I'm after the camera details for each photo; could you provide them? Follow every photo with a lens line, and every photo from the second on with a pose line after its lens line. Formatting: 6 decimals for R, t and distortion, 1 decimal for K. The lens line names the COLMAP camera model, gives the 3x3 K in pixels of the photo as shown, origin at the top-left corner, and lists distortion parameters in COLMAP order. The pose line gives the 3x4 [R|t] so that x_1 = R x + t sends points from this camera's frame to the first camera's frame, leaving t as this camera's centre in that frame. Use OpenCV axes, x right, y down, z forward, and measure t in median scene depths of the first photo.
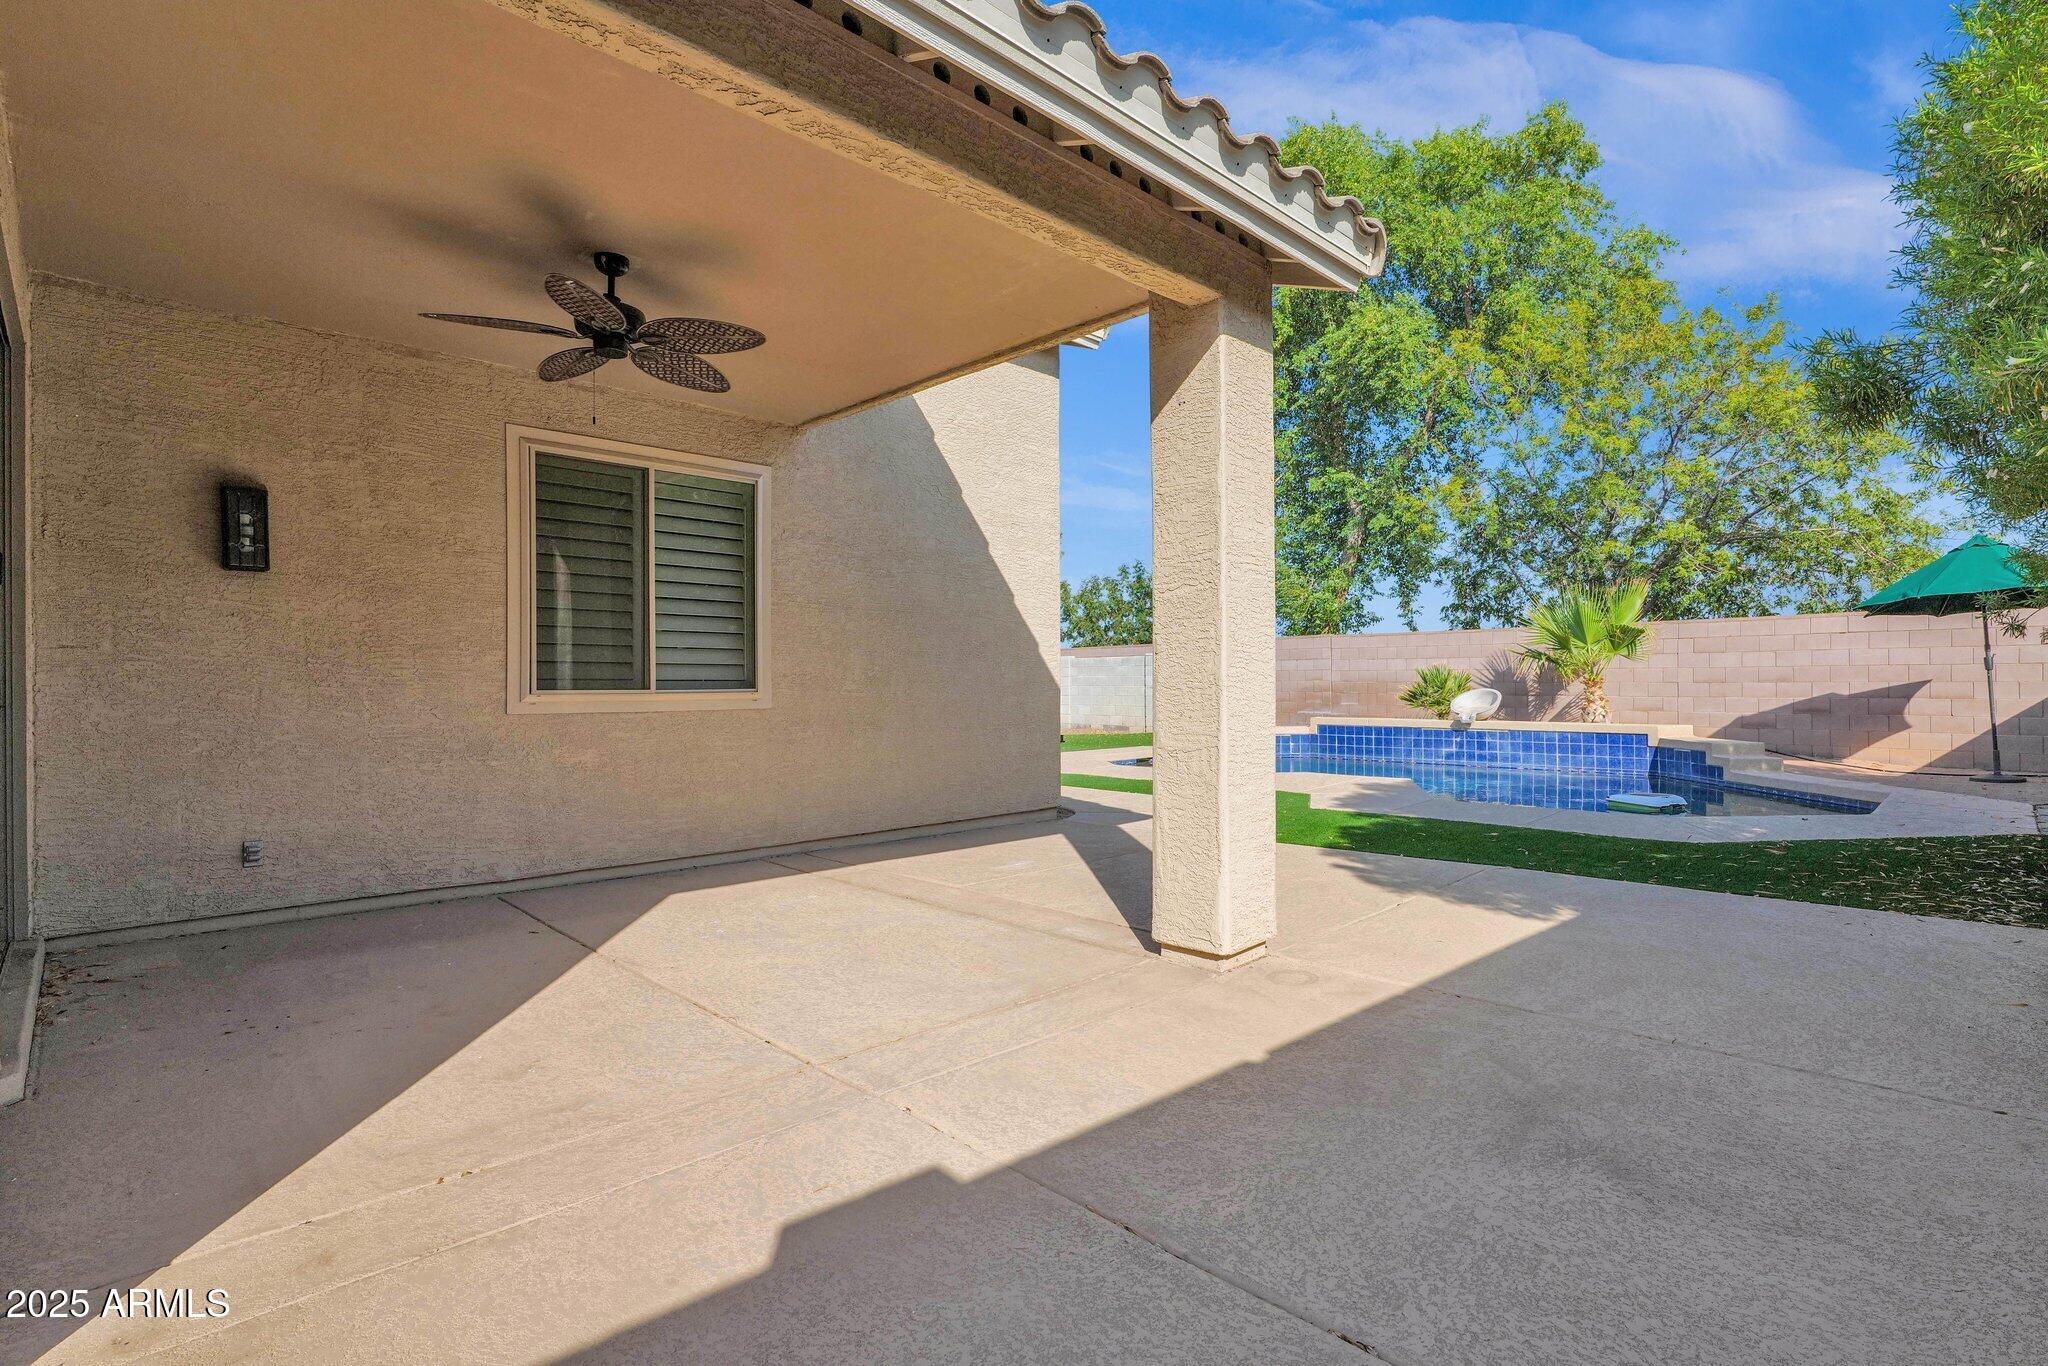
lens RADIAL K [[1006.3, 0, 1081.9], [0, 1006.3, 684.2], [0, 0, 1]] dist [-0.000790, 0.000328]
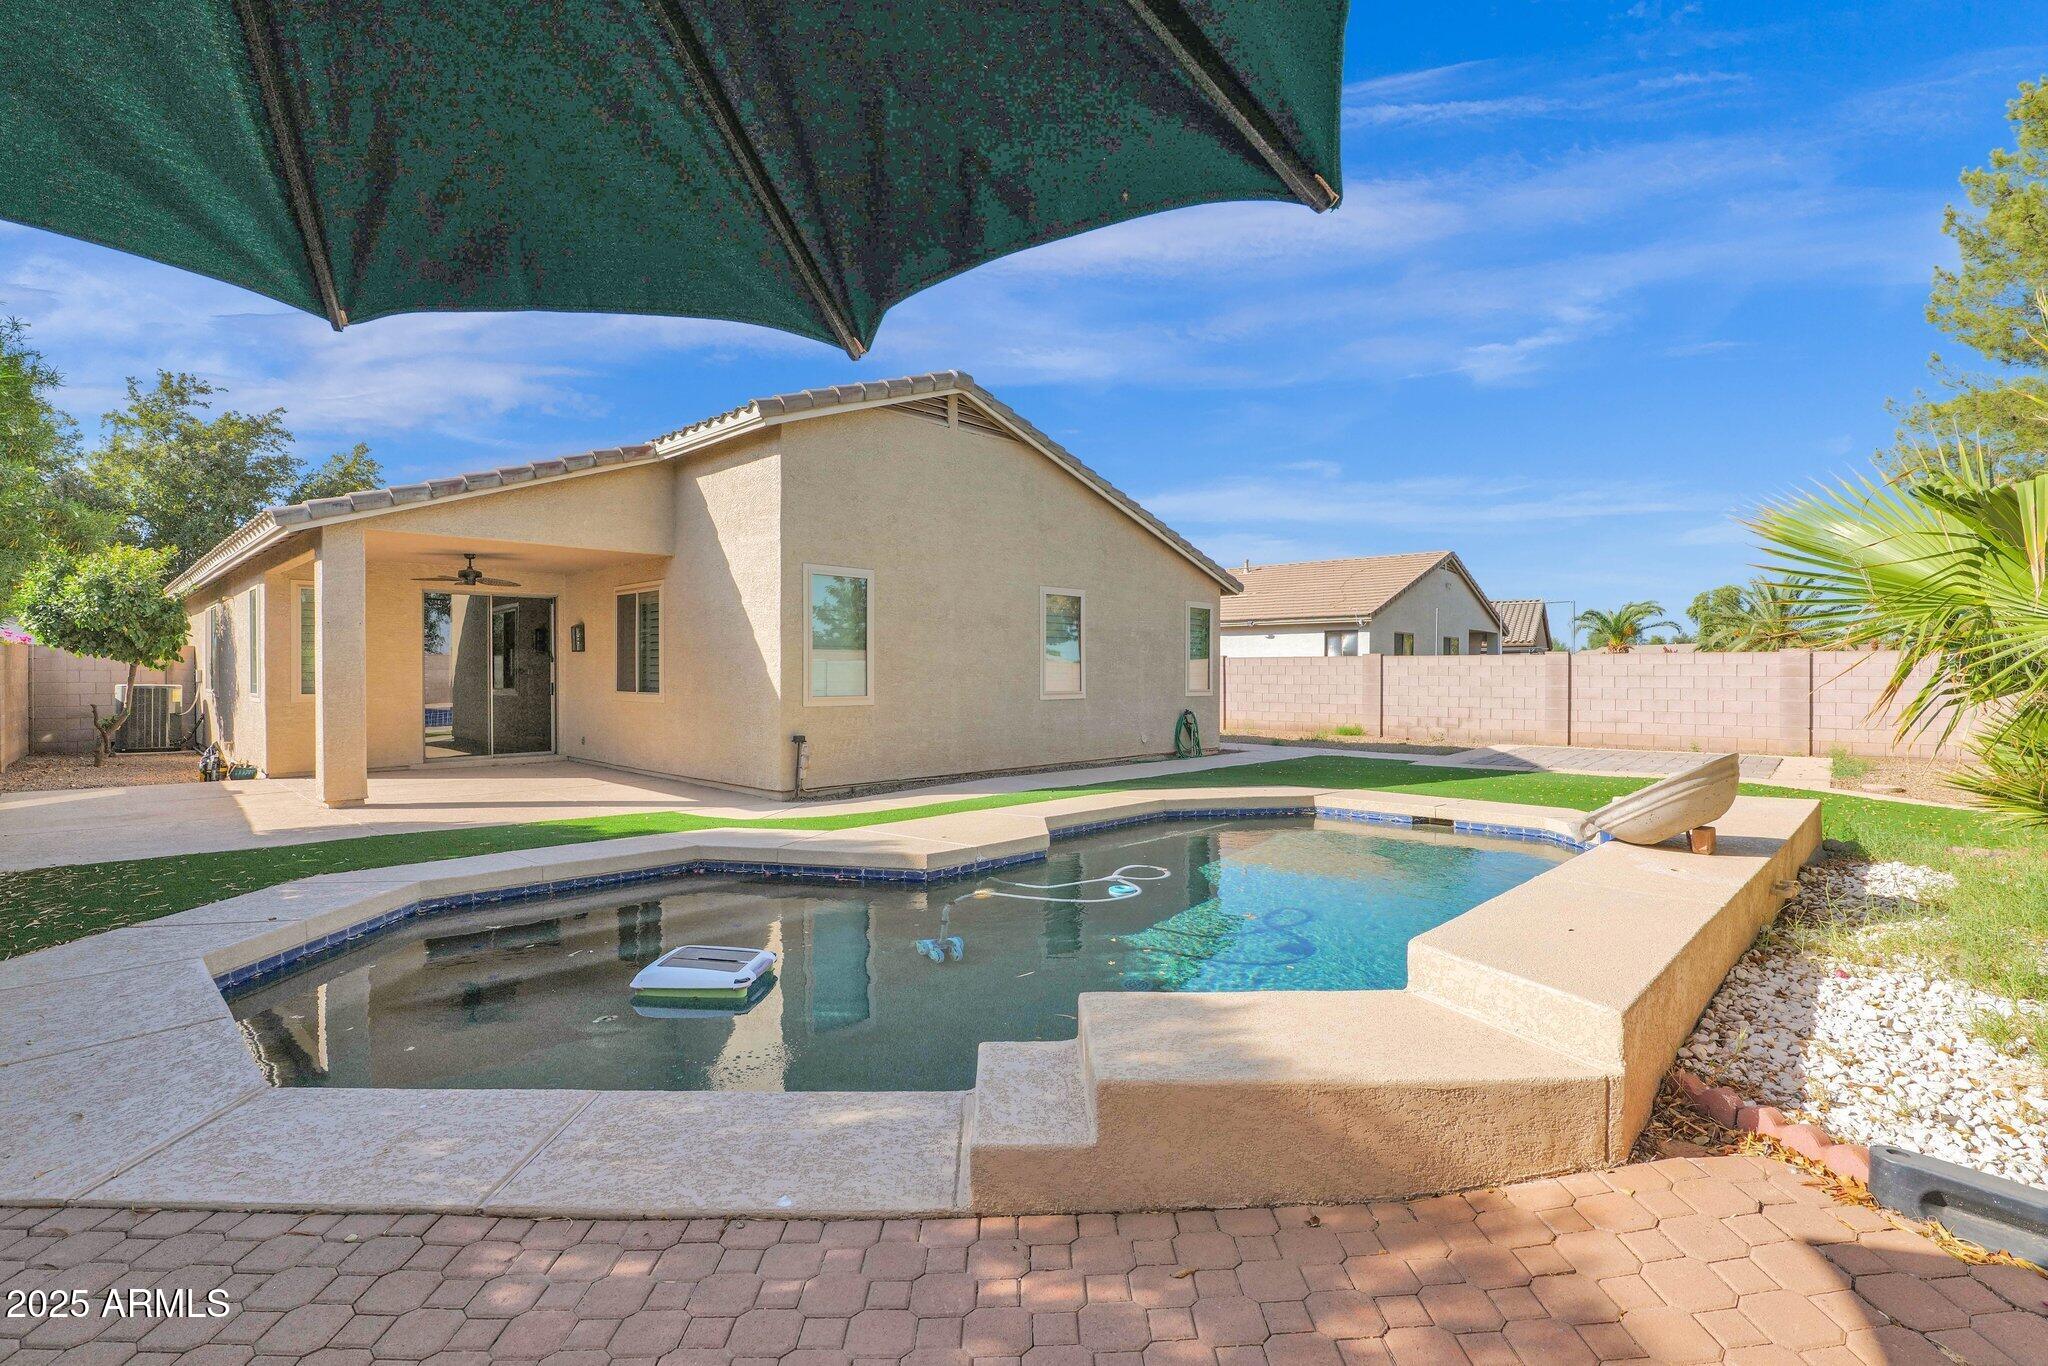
lens RADIAL K [[999.2, 0, 1024.0], [0, 999.2, 683.0], [0, 0, 1]] dist [-0.002210, -0.000133]
pose [[-0.044091, 0.016762, -0.998887, 1.781839], [-0.003829, 0.999849, 0.016947, -0.055217], [0.999020, 0.004572, -0.044021, 1.983075]]
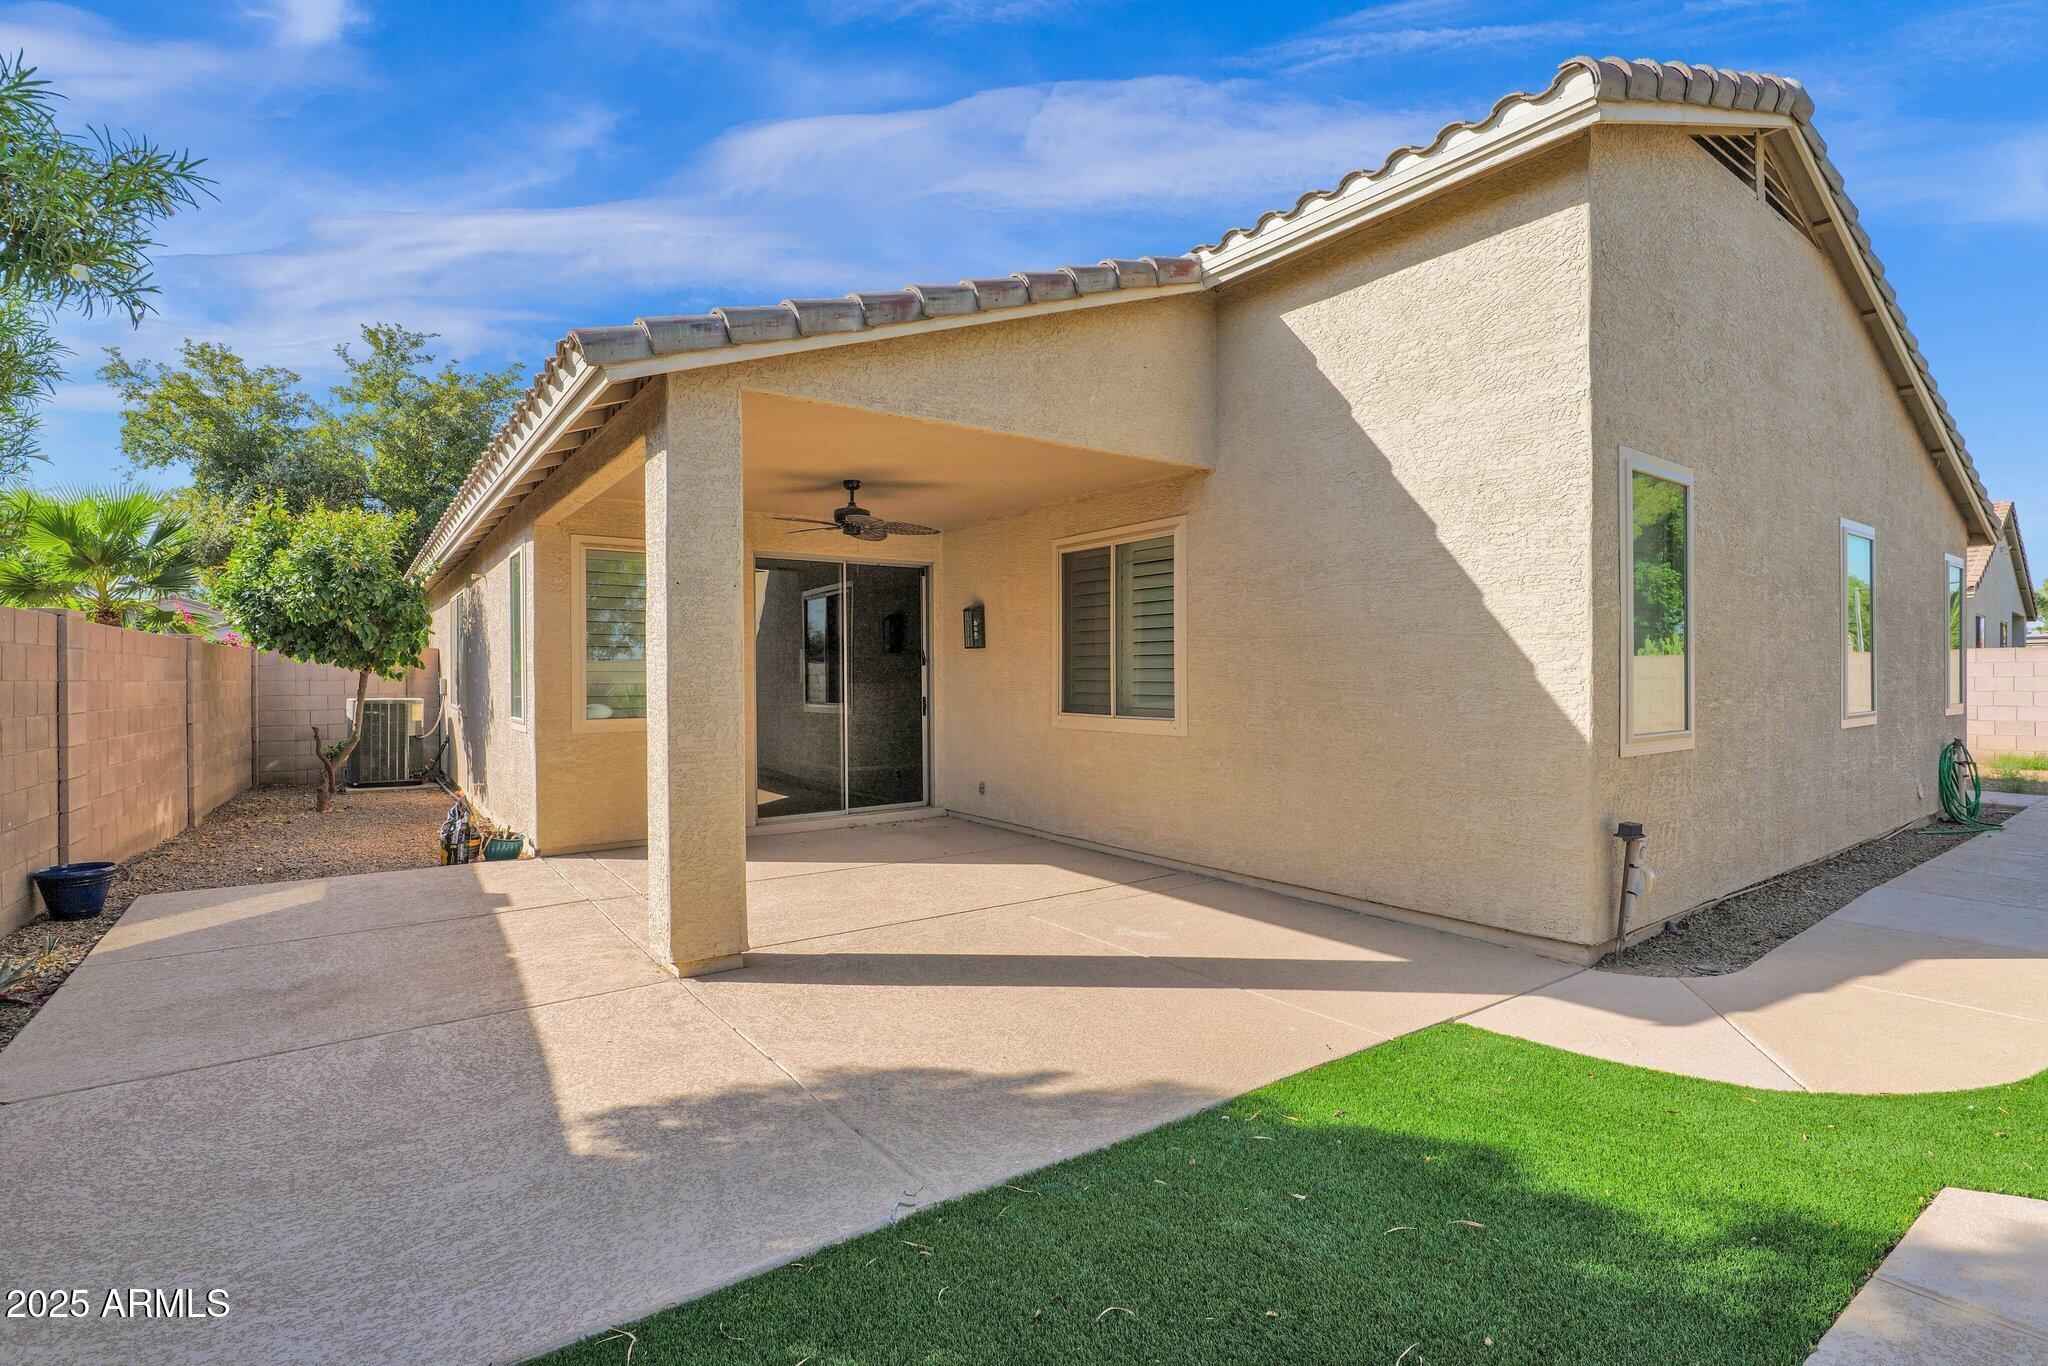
lens RADIAL K [[967.6, 0, 1024.0], [0, 967.6, 683.0], [0, 0, 1]] dist [-0.017740, 0.000390]
pose [[-0.194466, 0.015513, -0.980787, 0.836508], [0.002186, 0.999879, 0.015381, -0.055952], [0.980907, 0.000847, -0.194476, 1.143019]]
